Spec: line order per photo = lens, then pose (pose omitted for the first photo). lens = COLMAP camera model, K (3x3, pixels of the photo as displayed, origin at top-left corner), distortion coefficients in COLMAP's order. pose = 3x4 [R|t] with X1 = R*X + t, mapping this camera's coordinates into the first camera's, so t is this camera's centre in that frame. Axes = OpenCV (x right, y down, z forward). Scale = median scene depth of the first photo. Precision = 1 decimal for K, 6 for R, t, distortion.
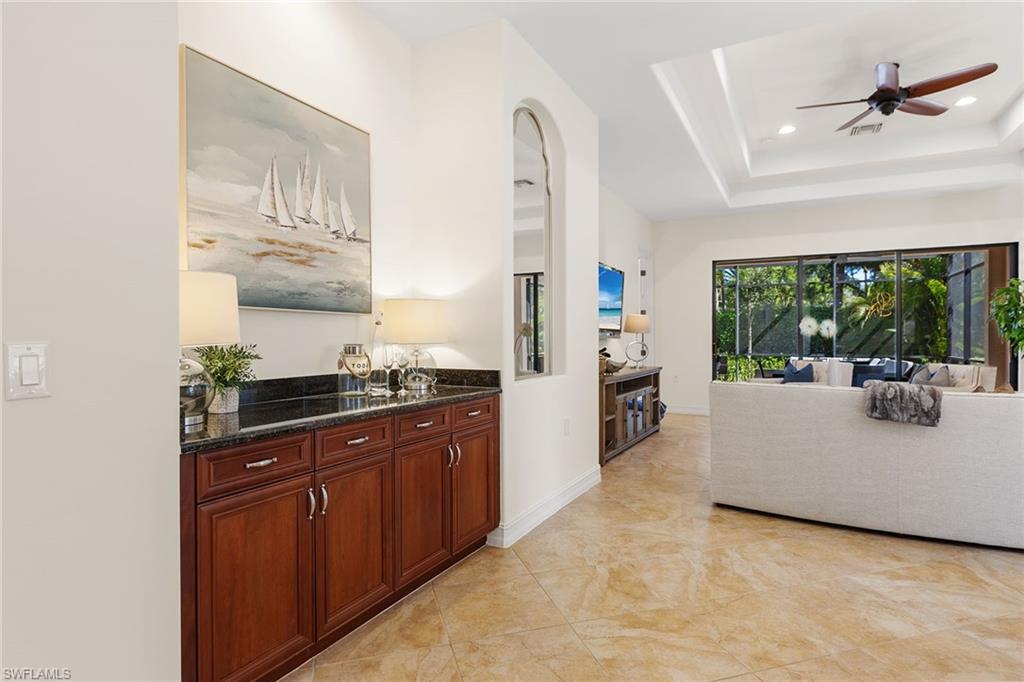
lens RADIAL K [[536.2, 0, 513.8], [0, 536.2, 338.3], [0, 0, 1]] dist [-0.004738, -0.001451]
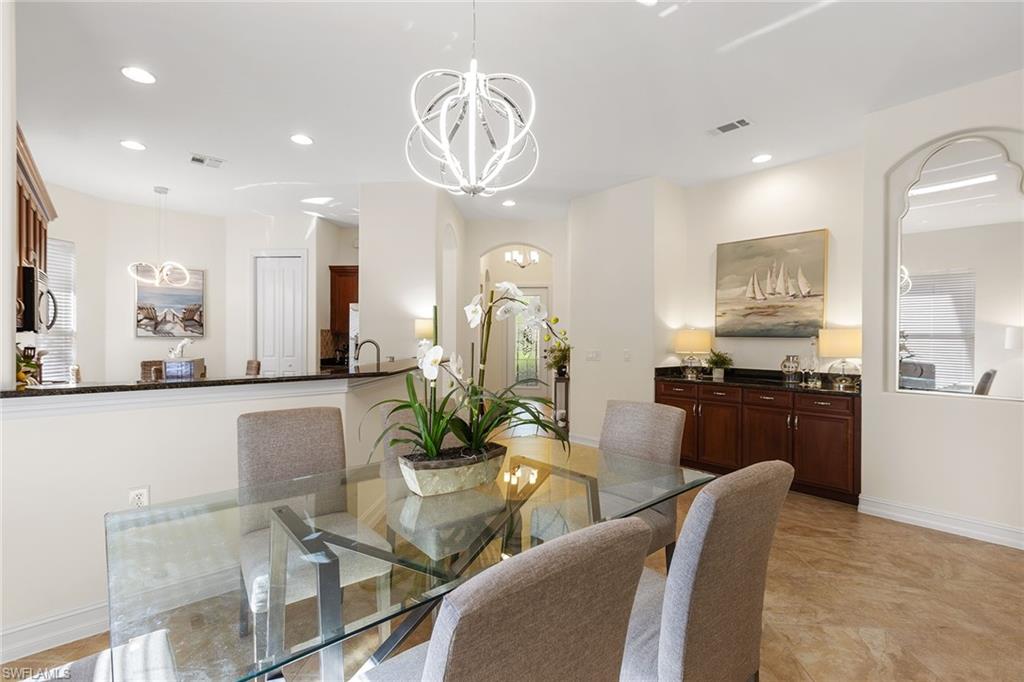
lens RADIAL K [[467.0, 0, 510.9], [0, 467.0, 341.1], [0, 0, 1]] dist [0.001587, -0.002680]
pose [[-0.359609, 0.006031, -0.933084, 1.420825], [-0.008414, 0.999917, 0.009705, -0.042214], [0.933065, 0.011341, -0.359529, 0.616377]]
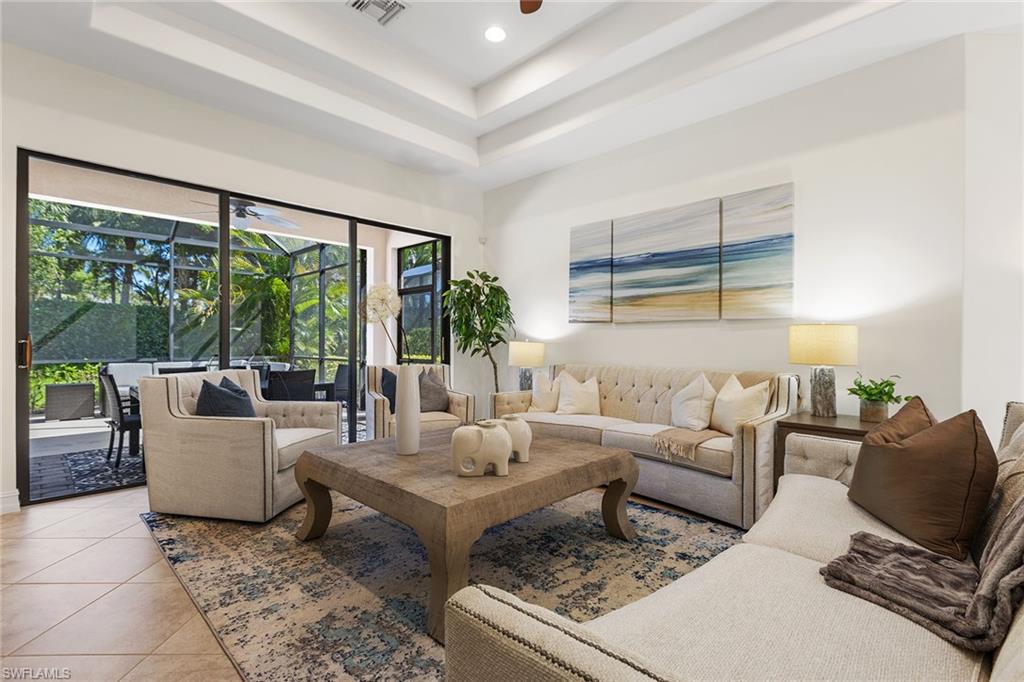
lens RADIAL K [[467.0, 0, 519.1], [0, 467.0, 343.7], [0, 0, 1]] dist [0.001587, -0.002680]
pose [[0.272616, -0.006997, 0.962098, 0.343494], [0.000457, 0.999974, 0.007142, 0.021705], [-0.962123, -0.001507, 0.272612, 1.433878]]
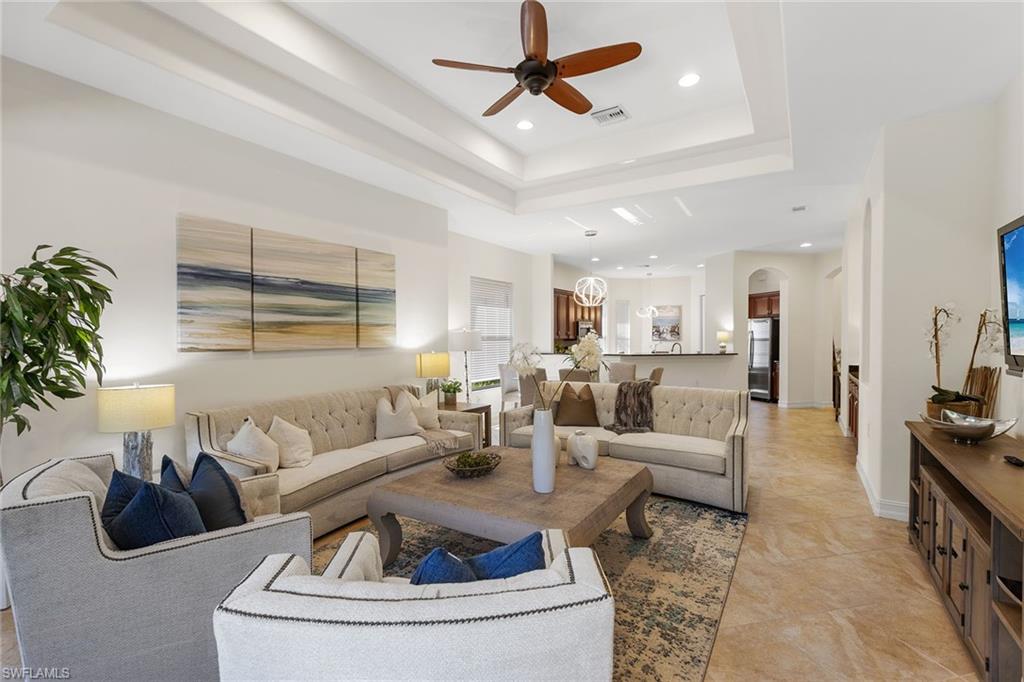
lens RADIAL K [[467.0, 0, 511.5], [0, 467.0, 345.6], [0, 0, 1]] dist [0.001587, -0.002680]
pose [[-0.997591, 0.000347, 0.069363, 1.116544], [0.001940, 0.999736, 0.022891, -0.080432], [-0.069336, 0.022971, -0.997329, 2.792691]]
